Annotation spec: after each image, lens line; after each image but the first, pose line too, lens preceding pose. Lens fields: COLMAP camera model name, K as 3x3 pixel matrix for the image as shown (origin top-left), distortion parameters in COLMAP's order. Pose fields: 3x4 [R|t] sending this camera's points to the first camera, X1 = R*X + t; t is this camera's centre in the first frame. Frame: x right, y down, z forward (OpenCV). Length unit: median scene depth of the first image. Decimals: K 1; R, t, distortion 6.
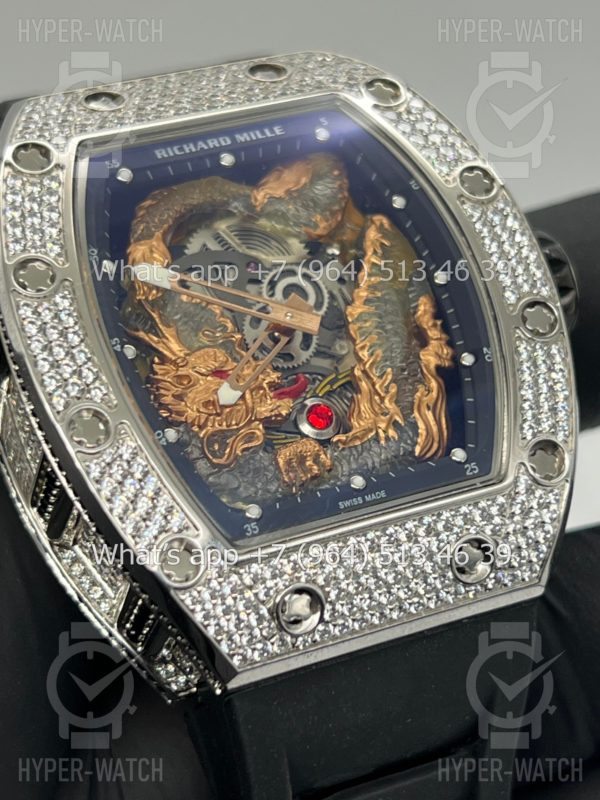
lens RADIAL K [[1908.4, 0, 298.7], [0, 1908.4, 400.1], [0, 0, 1]] dist [0.240468, 0.000000]
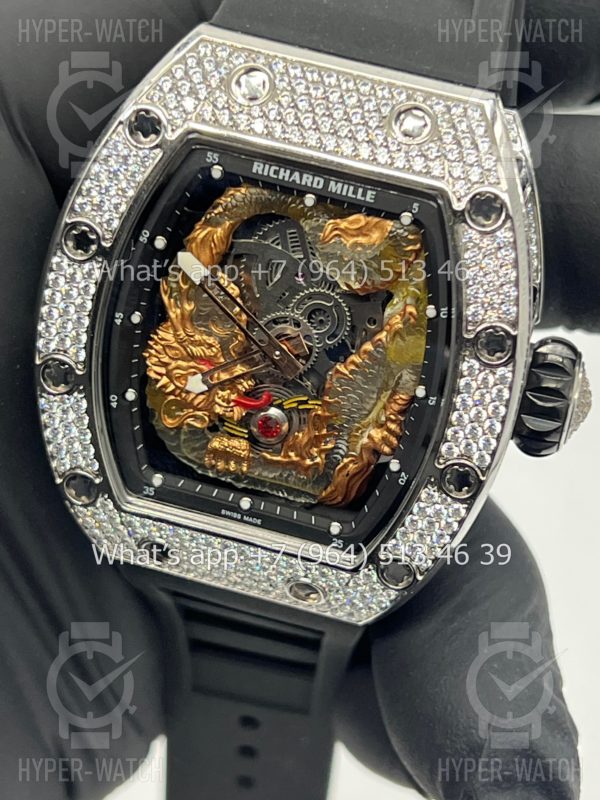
lens RADIAL K [[1908.4, 0, 288.6], [0, 1908.4, 403.8], [0, 0, 1]] dist [0.240468, 0.000000]
pose [[0.754647, 0.616772, -0.223832, 0.272426], [-0.308464, 0.634585, 0.708627, -0.831378], [0.579101, -0.465719, 0.669139, 0.213630]]
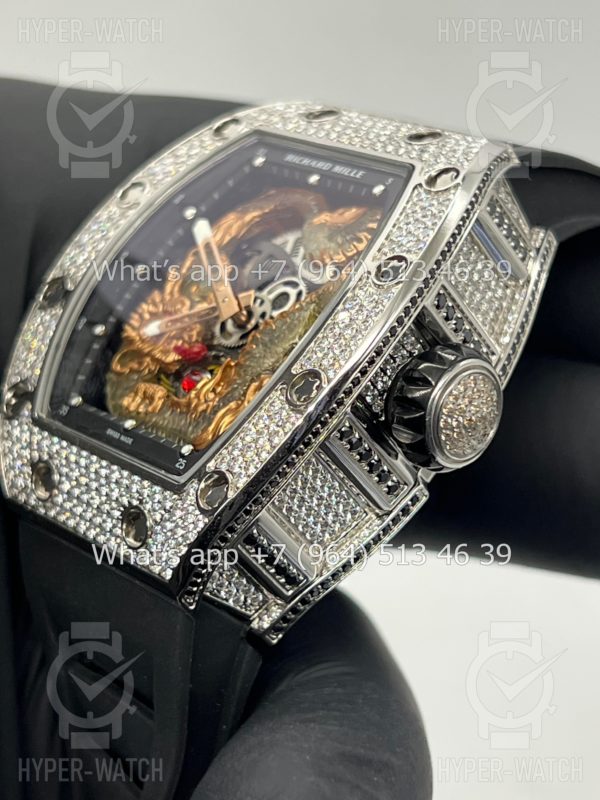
lens RADIAL K [[1908.4, 0, 300.1], [0, 1908.4, 400.9], [0, 0, 1]] dist [0.240468, 0.000000]
pose [[0.262448, 0.367058, -0.892407, 1.065550], [-0.426815, 0.873595, 0.233798, -0.280665], [0.865419, 0.319533, 0.385939, 0.593902]]
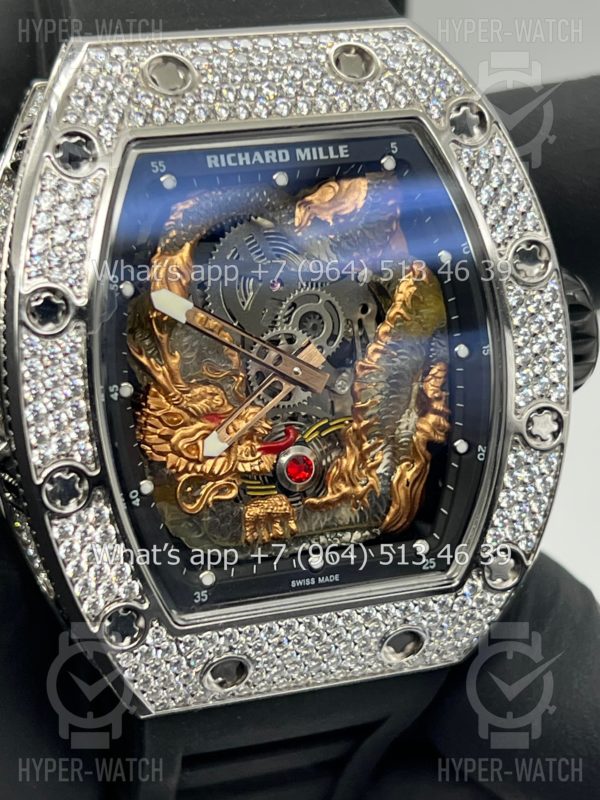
lens RADIAL K [[1908.4, 0, 300.8], [0, 1908.4, 399.1], [0, 0, 1]] dist [0.240468, 0.000000]
pose [[0.963426, 0.256622, 0.077167, -0.073136], [-0.264943, 0.869001, 0.417902, -0.430192], [0.040185, -0.423062, 0.905209, 0.113927]]
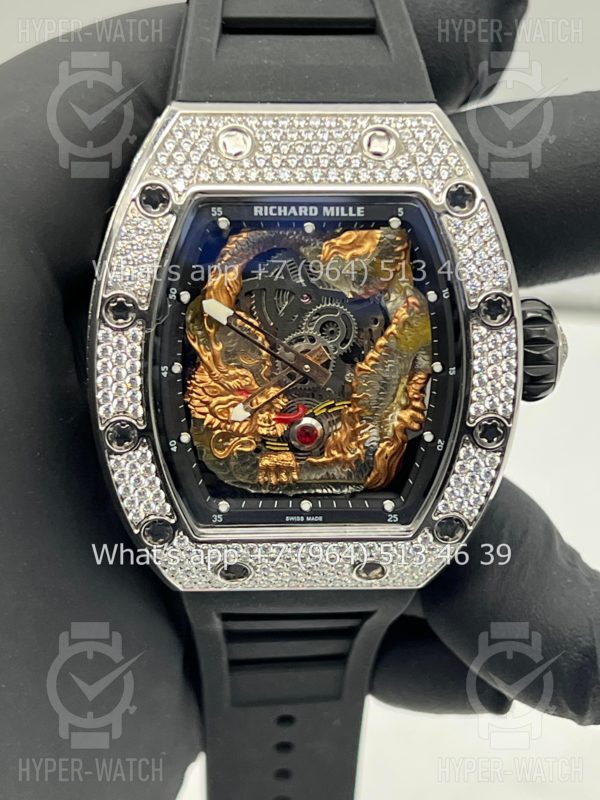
lens RADIAL K [[1908.4, 0, 297.7], [0, 1908.4, 399.8], [0, 0, 1]] dist [0.240468, 0.000000]
pose [[0.916434, 0.390855, -0.085918, 0.108491], [-0.261804, 0.747930, 0.609966, -0.811897], [0.302669, -0.536500, 0.787756, -0.045782]]
